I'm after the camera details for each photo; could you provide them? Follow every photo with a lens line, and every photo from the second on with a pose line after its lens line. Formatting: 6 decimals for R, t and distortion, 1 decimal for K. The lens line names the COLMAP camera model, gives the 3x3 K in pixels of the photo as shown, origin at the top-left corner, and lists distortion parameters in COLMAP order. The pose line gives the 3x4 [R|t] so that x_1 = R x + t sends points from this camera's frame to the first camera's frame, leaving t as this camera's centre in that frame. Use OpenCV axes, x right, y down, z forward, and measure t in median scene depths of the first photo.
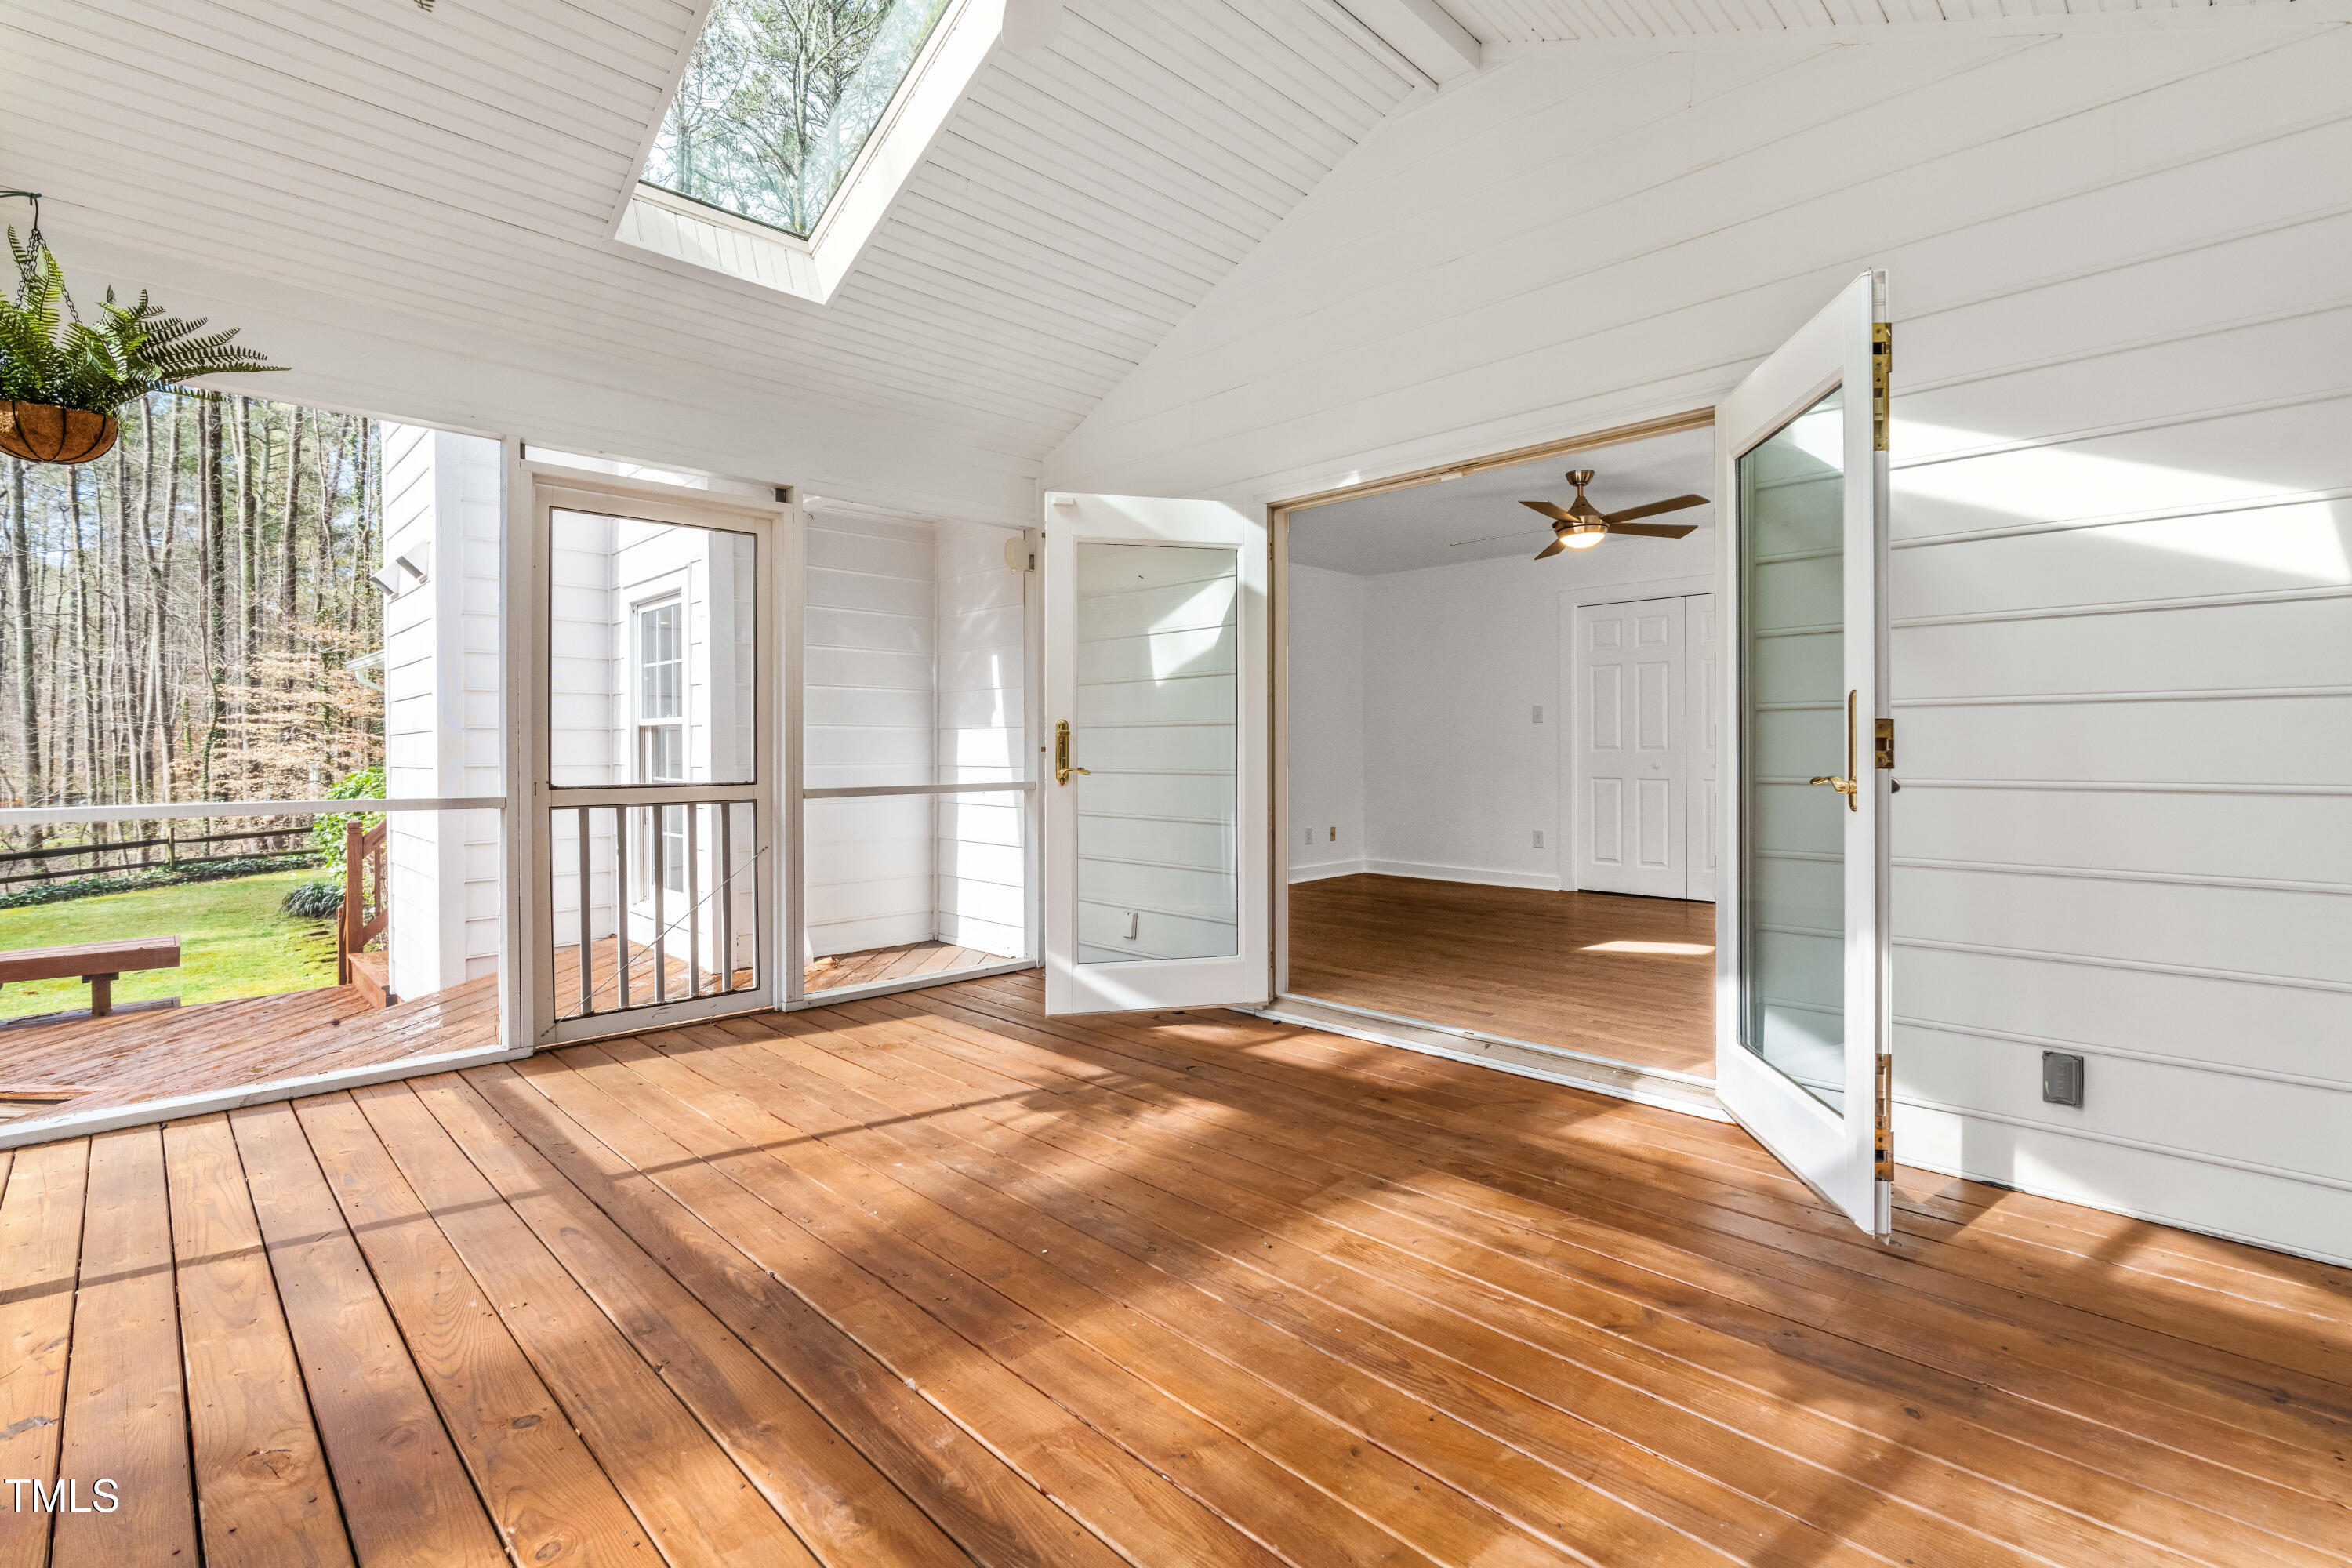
lens RADIAL K [[1069.1, 0, 1174.2], [0, 1069.1, 761.6], [0, 0, 1]] dist [-0.011938, 0.006072]
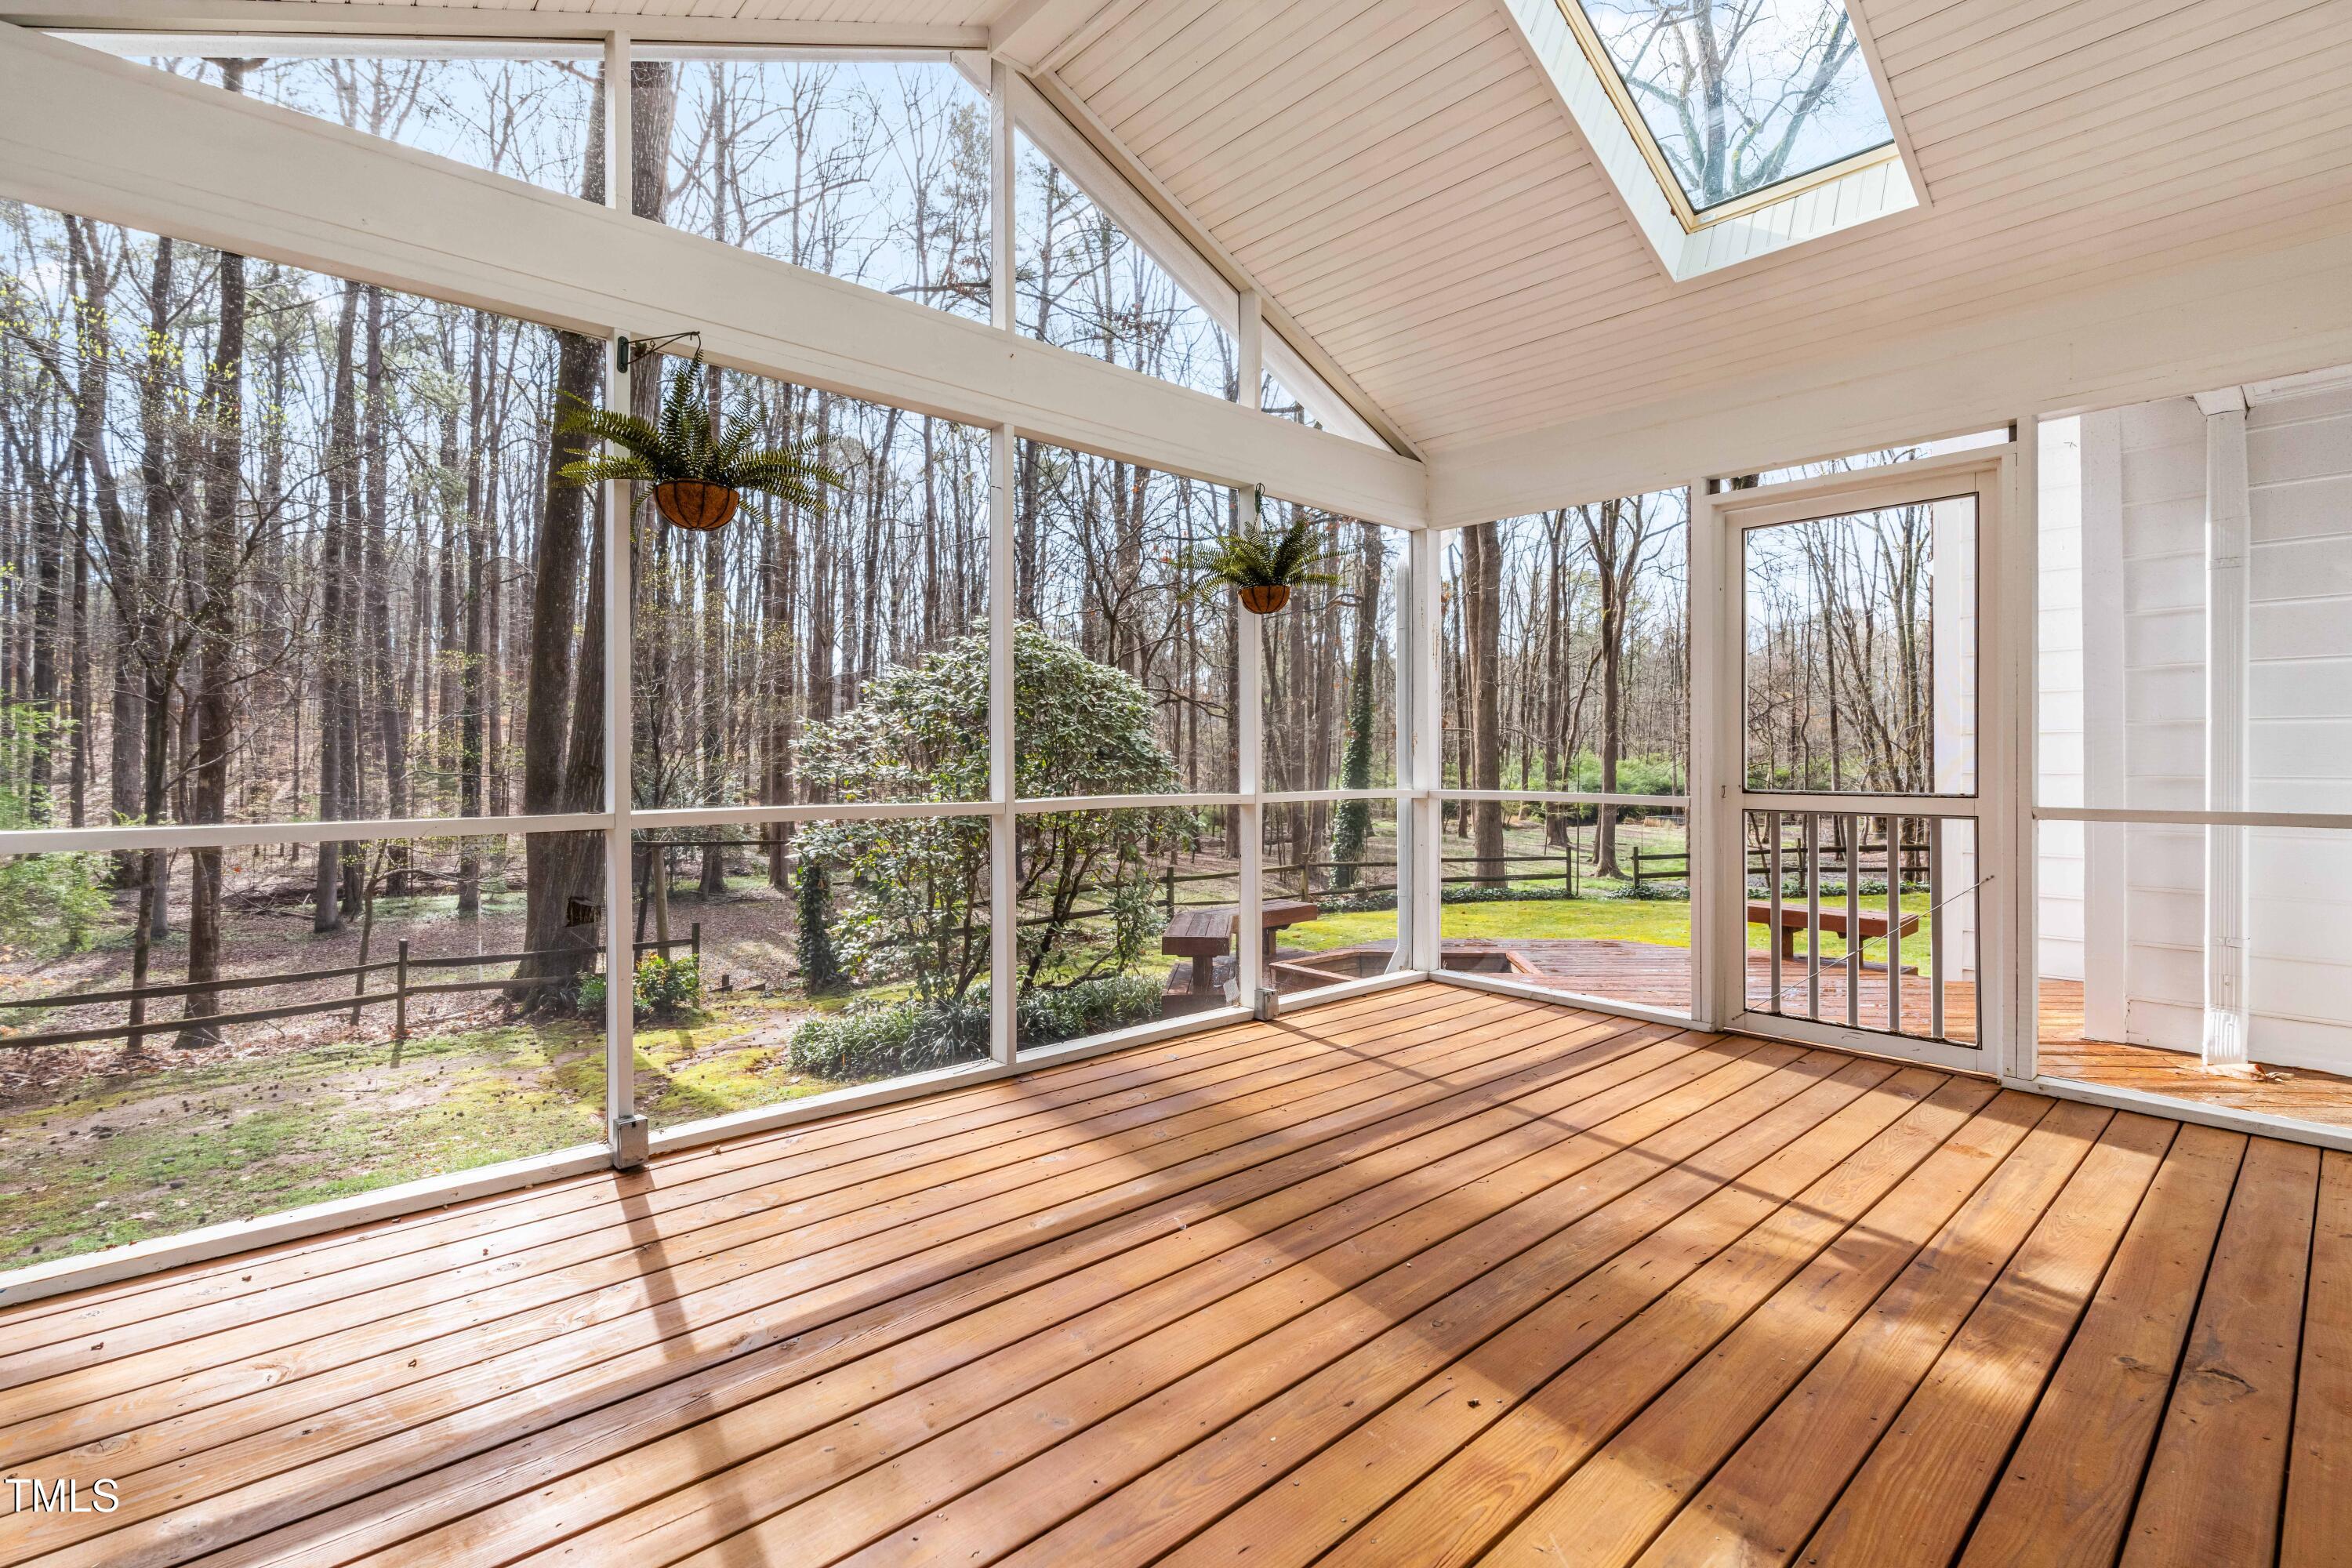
lens RADIAL K [[1069.1, 0, 1174.2], [0, 1069.1, 761.6], [0, 0, 1]] dist [-0.011938, 0.006072]
pose [[-0.045333, 0.006813, -0.998949, 0.556363], [-0.011221, 0.999910, 0.007328, -0.006313], [0.998909, 0.011541, -0.045252, 0.521229]]
